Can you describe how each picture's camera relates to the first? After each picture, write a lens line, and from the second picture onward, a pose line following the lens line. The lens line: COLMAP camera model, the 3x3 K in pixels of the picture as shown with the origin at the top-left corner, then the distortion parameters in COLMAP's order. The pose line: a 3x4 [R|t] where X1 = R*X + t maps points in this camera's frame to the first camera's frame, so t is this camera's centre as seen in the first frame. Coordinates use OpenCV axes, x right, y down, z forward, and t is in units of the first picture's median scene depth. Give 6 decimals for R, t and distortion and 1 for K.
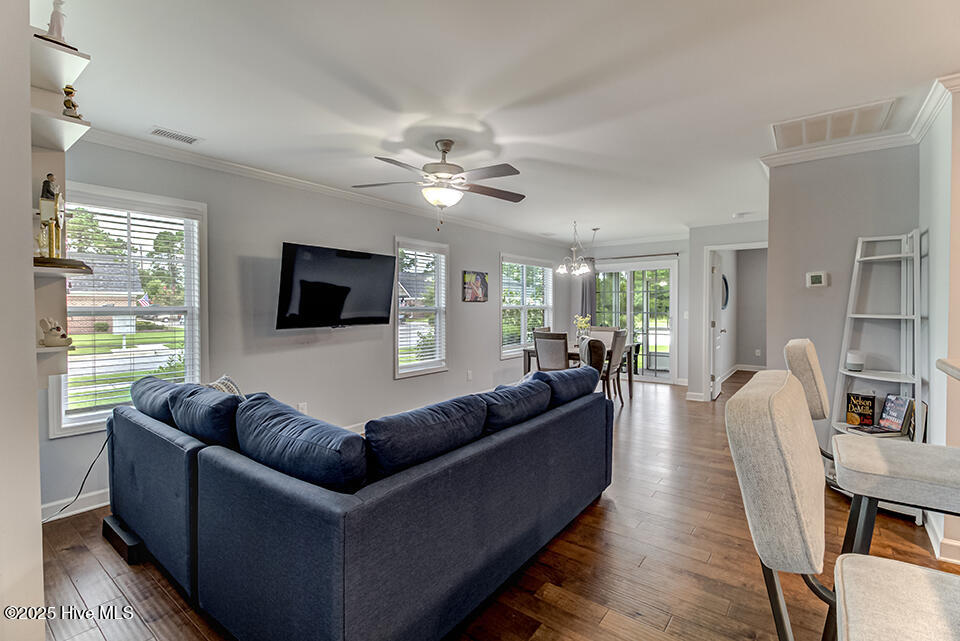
lens RADIAL K [[443.1, 0, 479.4], [0, 443.1, 309.9], [0, 0, 1]] dist [0.004064, -0.004421]
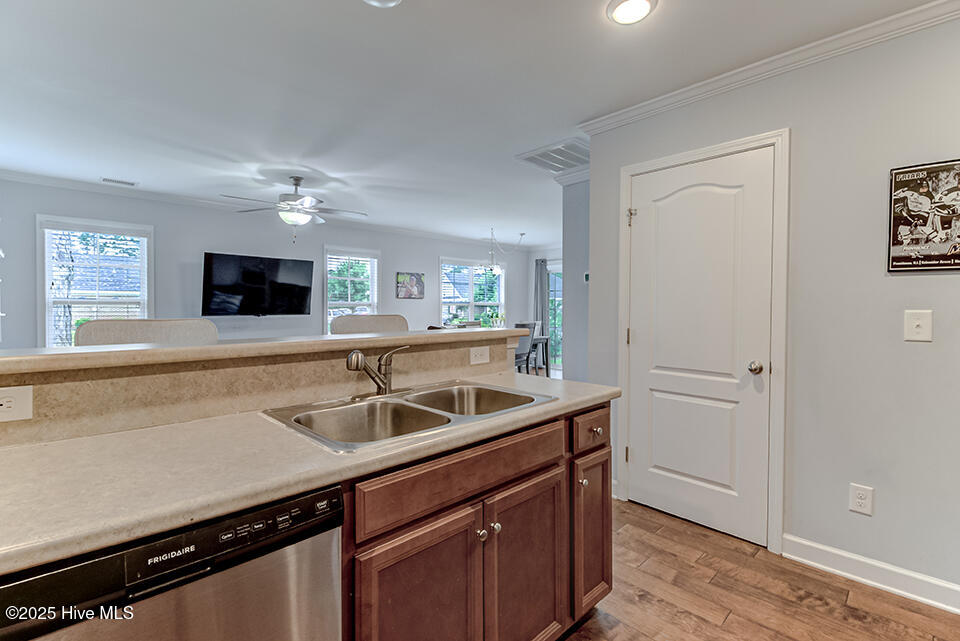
lens RADIAL K [[443.1, 0, 480.4], [0, 443.1, 314.7], [0, 0, 1]] dist [0.004064, -0.004421]
pose [[0.989633, 0.006576, -0.143466, 0.422995], [-0.005377, 0.999947, 0.008745, 0.016696], [0.143516, -0.007883, 0.989617, -0.168455]]
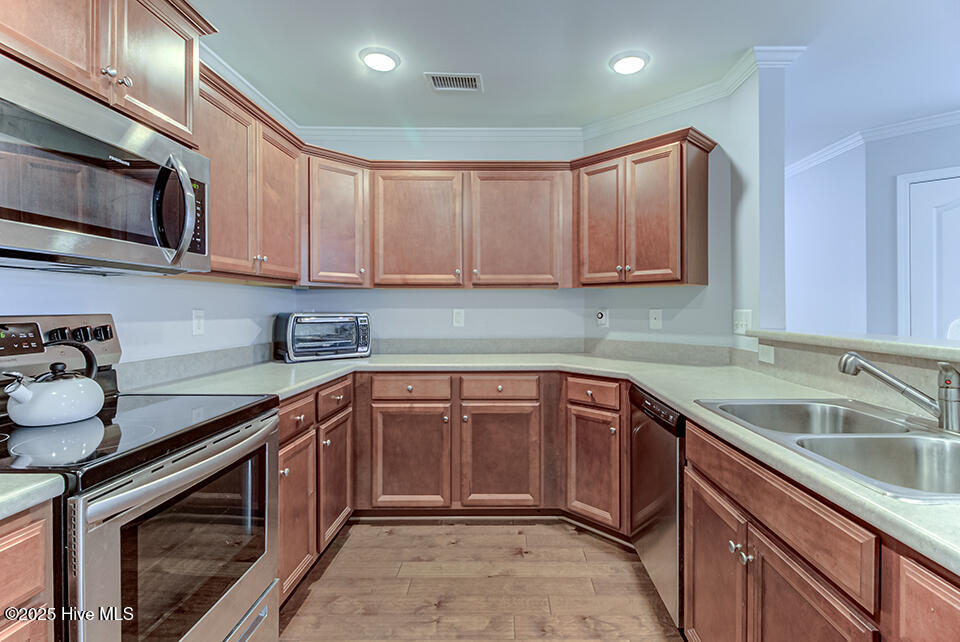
lens RADIAL K [[443.1, 0, 511.9], [0, 443.1, 308.6], [0, 0, 1]] dist [0.004064, -0.004421]
pose [[-0.780930, 0.004427, -0.624603, 0.631605], [-0.003246, 0.999933, 0.011146, 0.014843], [0.624610, 0.010732, -0.780863, 0.194106]]
